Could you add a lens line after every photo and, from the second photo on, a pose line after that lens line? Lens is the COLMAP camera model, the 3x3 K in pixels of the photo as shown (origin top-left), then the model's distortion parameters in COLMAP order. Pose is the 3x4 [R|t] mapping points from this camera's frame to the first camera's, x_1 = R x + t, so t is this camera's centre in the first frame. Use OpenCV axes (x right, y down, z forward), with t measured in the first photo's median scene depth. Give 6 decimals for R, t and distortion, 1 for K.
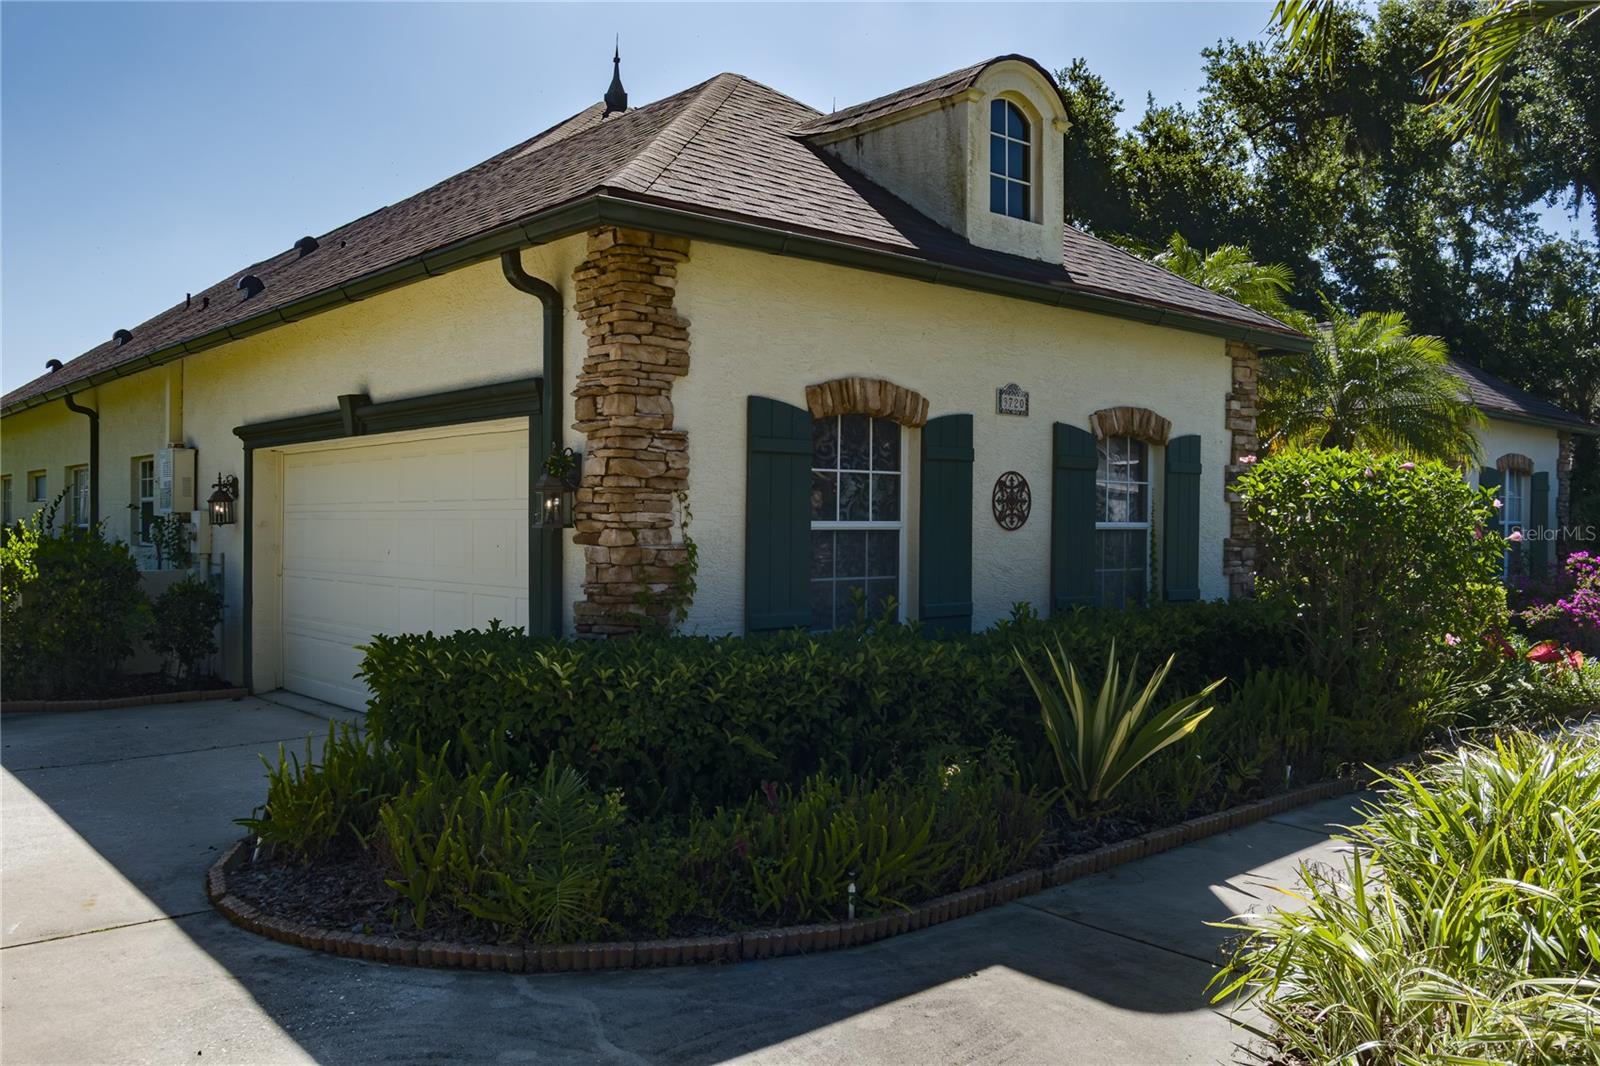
lens RADIAL K [[1292.6, 0, 798.9], [0, 1292.6, 529.6], [0, 0, 1]] dist [-0.057829, 0.013033]
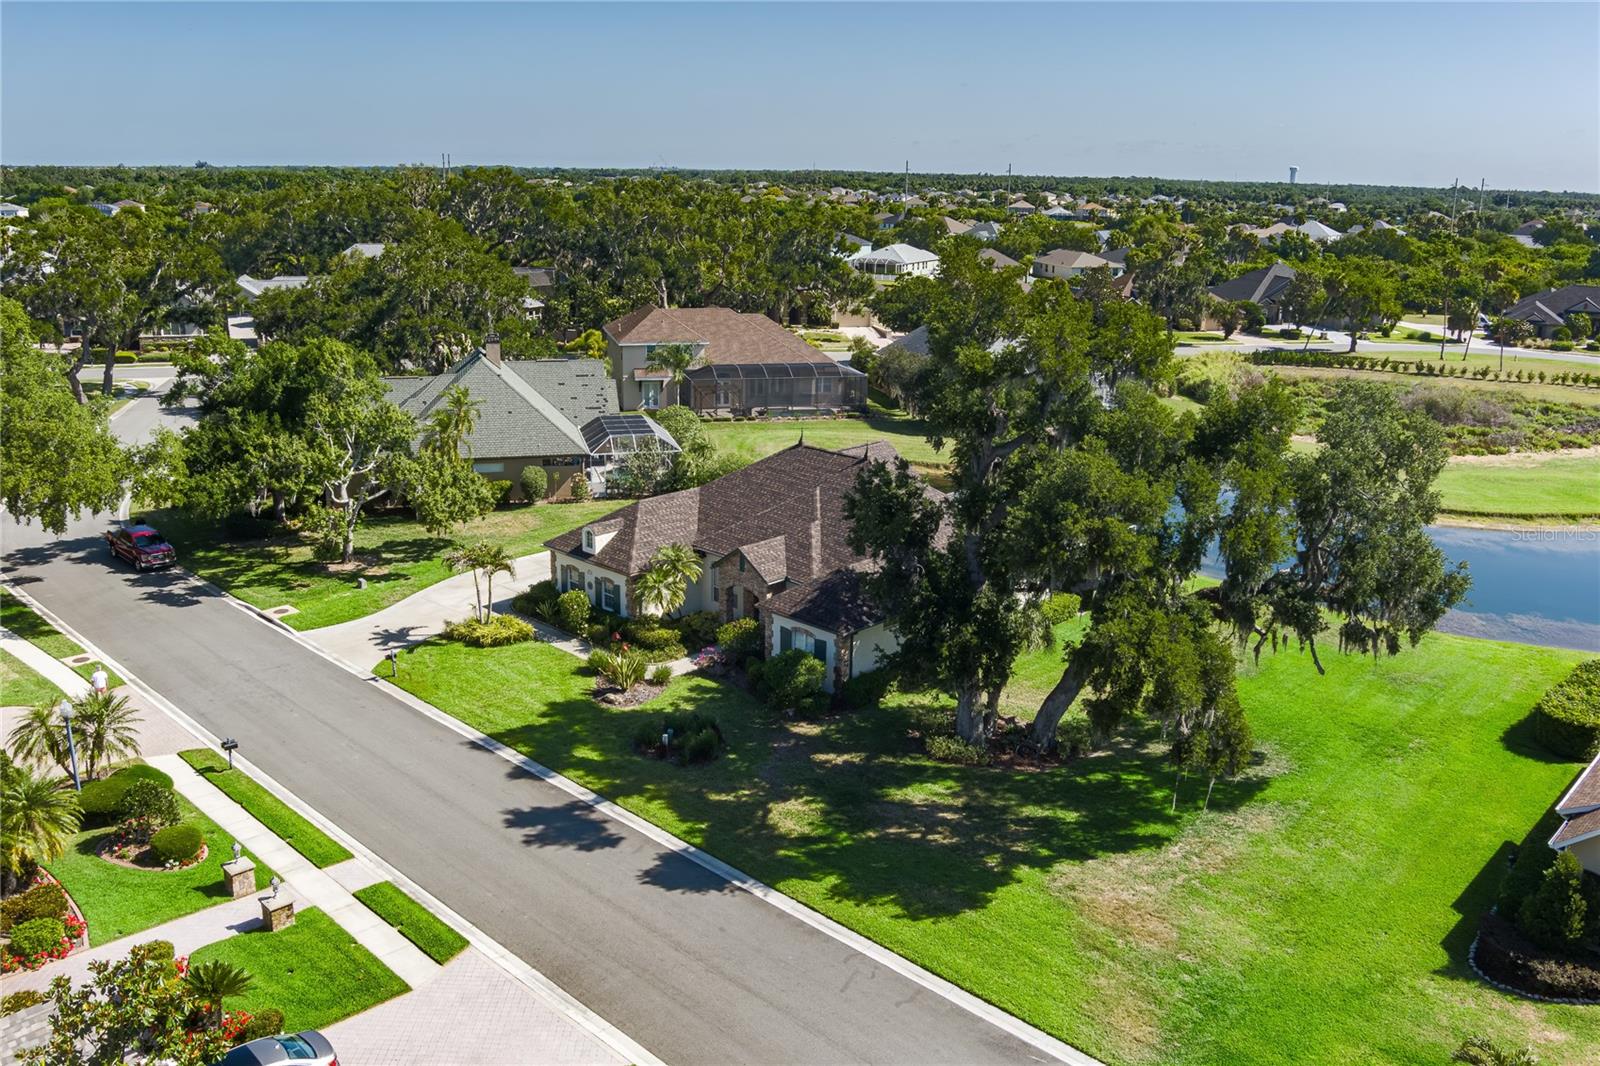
lens RADIAL K [[1305.2, 0, 802.9], [0, 1305.2, 533.2], [0, 0, 1]] dist [-0.063906, 0.005812]
pose [[0.084122, 0.264062, -0.960830, 7.624129], [-0.022173, 0.964505, 0.263131, -2.384971], [0.996209, -0.000831, 0.086992, 1.655150]]
